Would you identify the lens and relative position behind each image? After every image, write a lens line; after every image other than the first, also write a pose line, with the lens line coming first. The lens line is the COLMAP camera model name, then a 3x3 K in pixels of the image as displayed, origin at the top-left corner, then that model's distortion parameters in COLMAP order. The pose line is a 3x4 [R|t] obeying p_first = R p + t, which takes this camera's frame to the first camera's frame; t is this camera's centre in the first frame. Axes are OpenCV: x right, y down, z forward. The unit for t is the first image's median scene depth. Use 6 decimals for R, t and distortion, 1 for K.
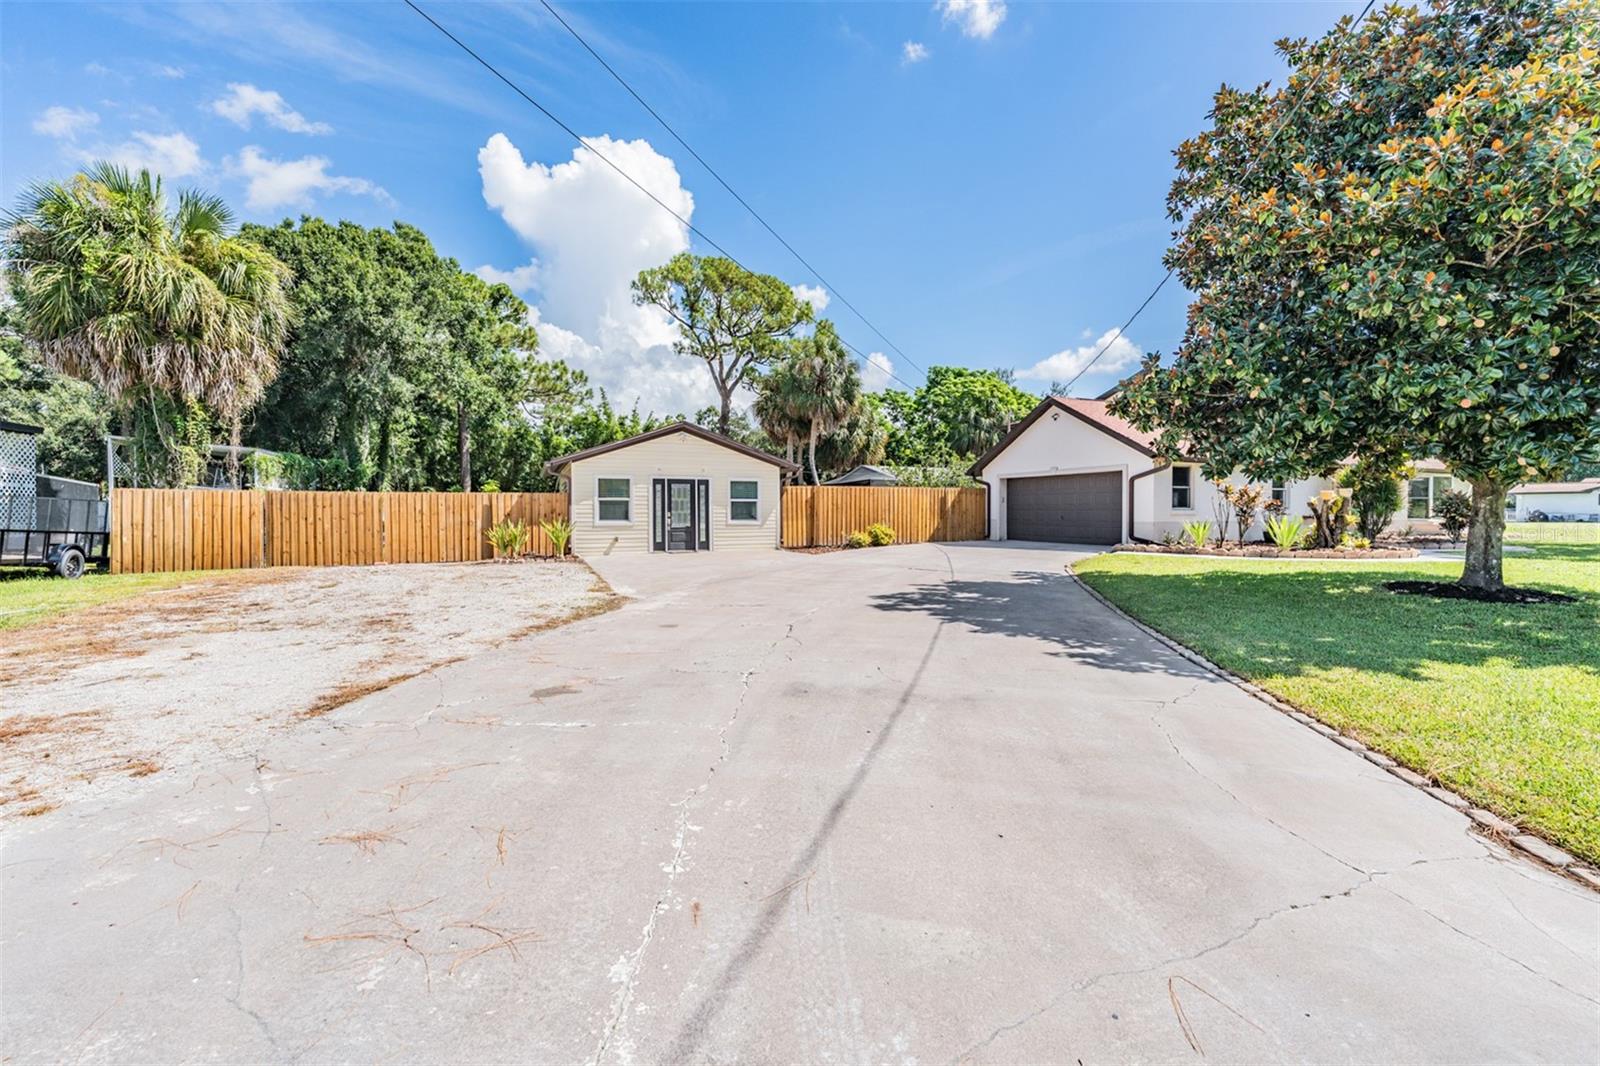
lens RADIAL K [[646.2, 0, 800.0], [0, 646.2, 533.0], [0, 0, 1]] dist [-0.028130, 0.000058]
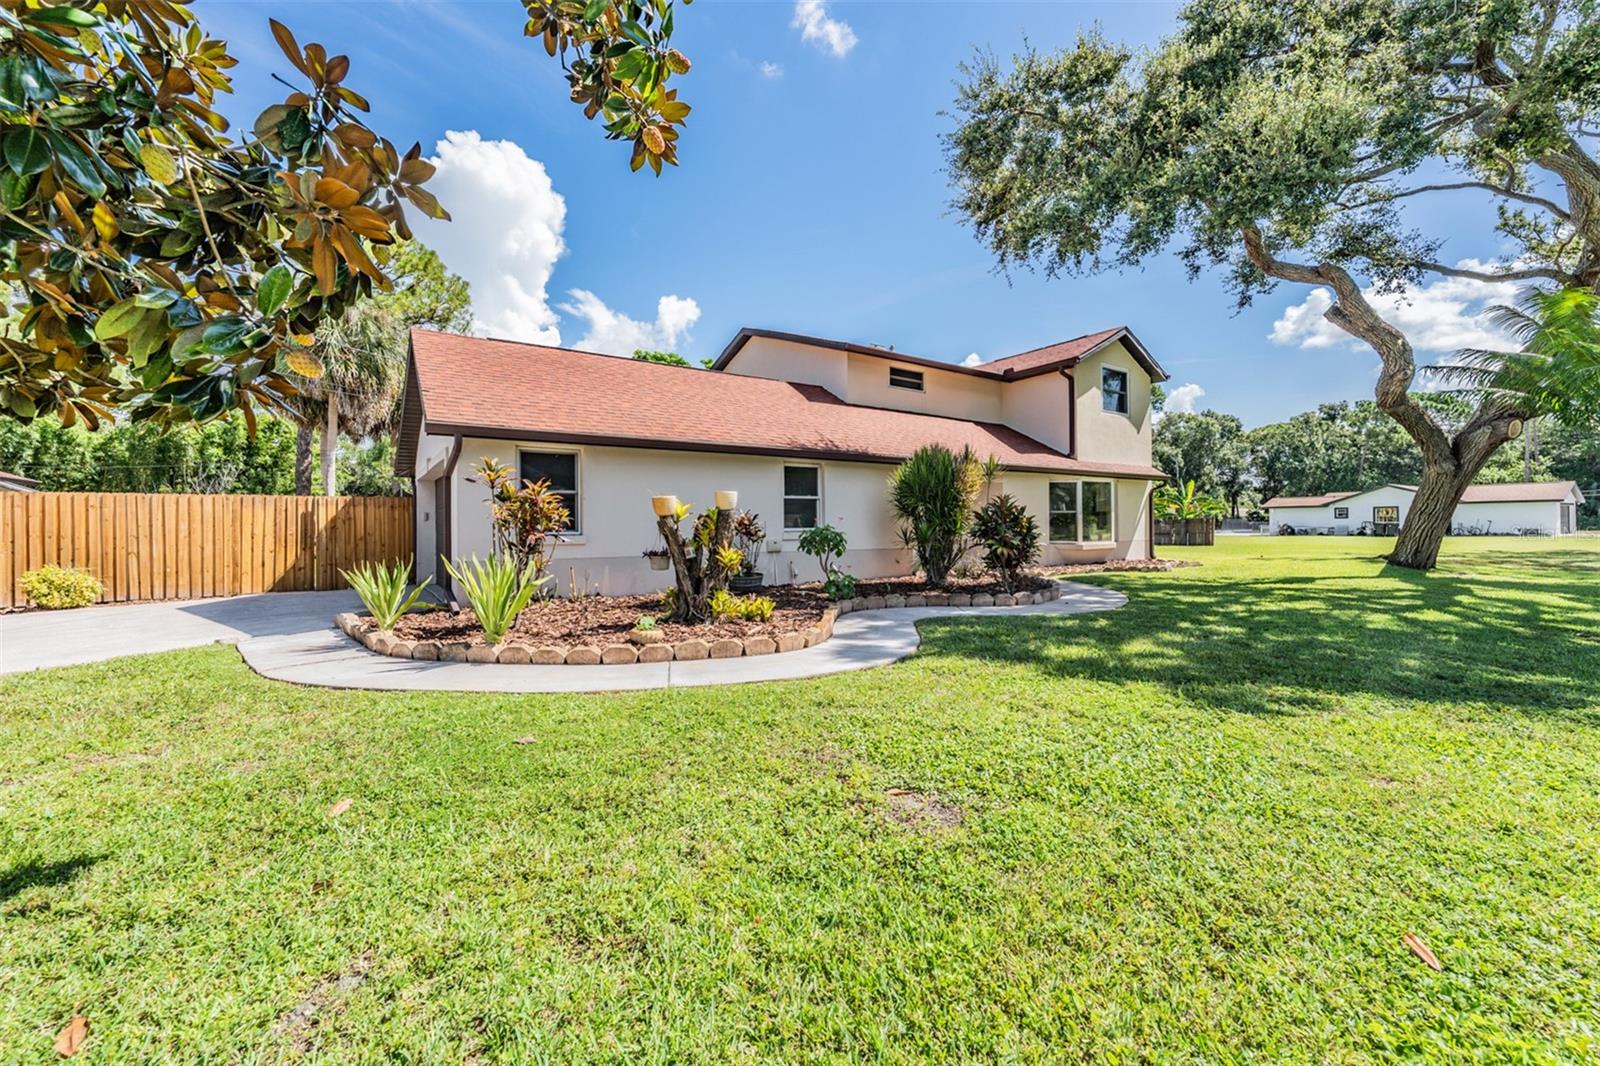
lens RADIAL K [[646.2, 0, 800.0], [0, 646.2, 533.0], [0, 0, 1]] dist [-0.028130, 0.000058]
pose [[0.981338, -0.006638, 0.192179, 0.537743], [0.011190, 0.999682, -0.022612, -0.018345], [-0.191967, 0.024340, 0.981099, 0.340227]]
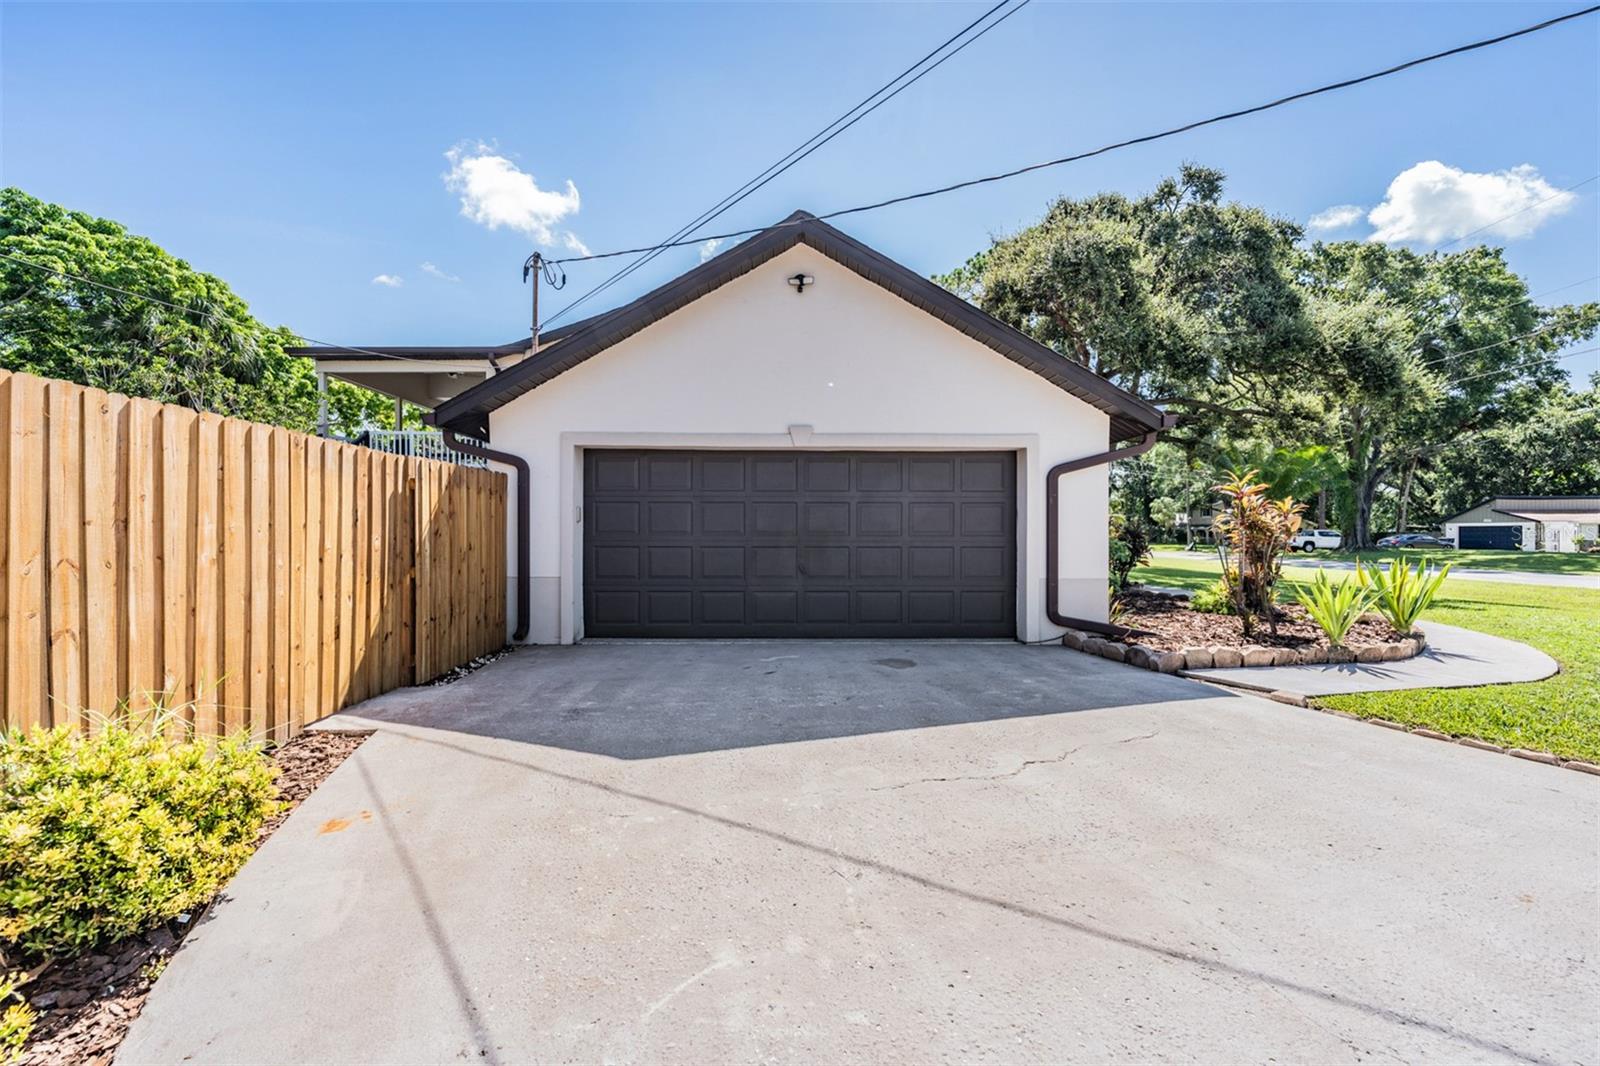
lens RADIAL K [[646.2, 0, 800.0], [0, 646.2, 533.0], [0, 0, 1]] dist [-0.028130, 0.000058]
pose [[0.368377, 0.014606, 0.929562, 0.059616], [0.026030, 0.999323, -0.026018, -0.030817], [-0.929312, 0.033781, 0.367747, 0.766691]]
